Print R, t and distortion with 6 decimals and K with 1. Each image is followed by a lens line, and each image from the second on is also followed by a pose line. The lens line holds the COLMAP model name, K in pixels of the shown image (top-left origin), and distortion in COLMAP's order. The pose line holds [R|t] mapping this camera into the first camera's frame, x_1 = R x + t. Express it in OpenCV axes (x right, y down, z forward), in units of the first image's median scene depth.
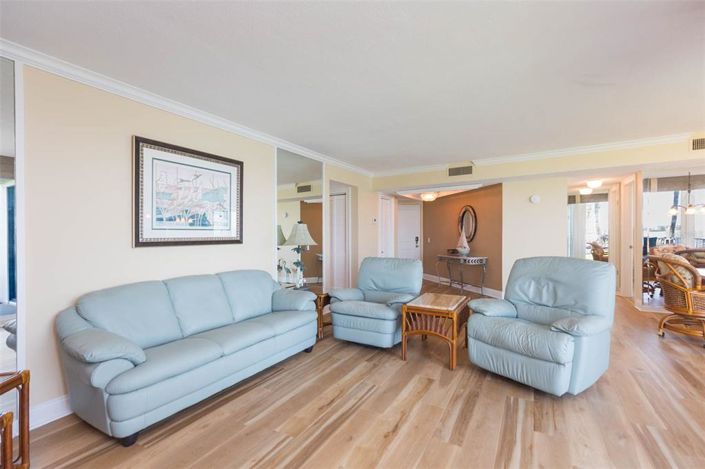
lens RADIAL K [[310.6, 0, 359.2], [0, 310.6, 232.4], [0, 0, 1]] dist [0.005972, 0.000761]
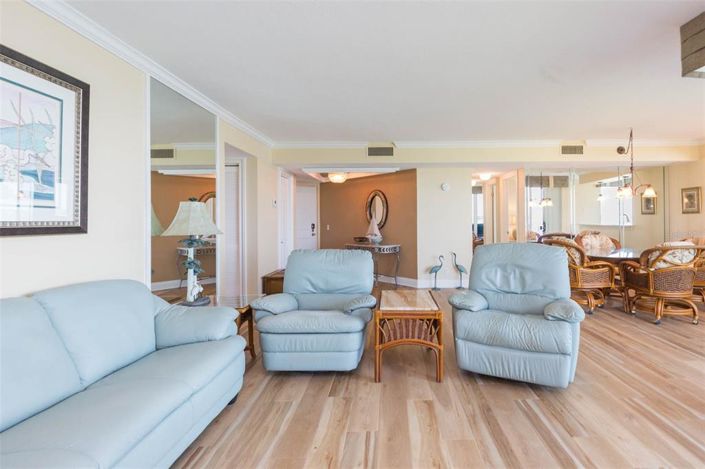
lens RADIAL K [[330.8, 0, 394.0], [0, 330.8, 217.2], [0, 0, 1]] dist [0.008194, -0.000691]
pose [[0.868044, 0.012724, 0.496324, -0.214619], [-0.009036, 0.999911, -0.009832, 0.009341], [-0.496405, 0.004050, 0.868082, 0.243459]]
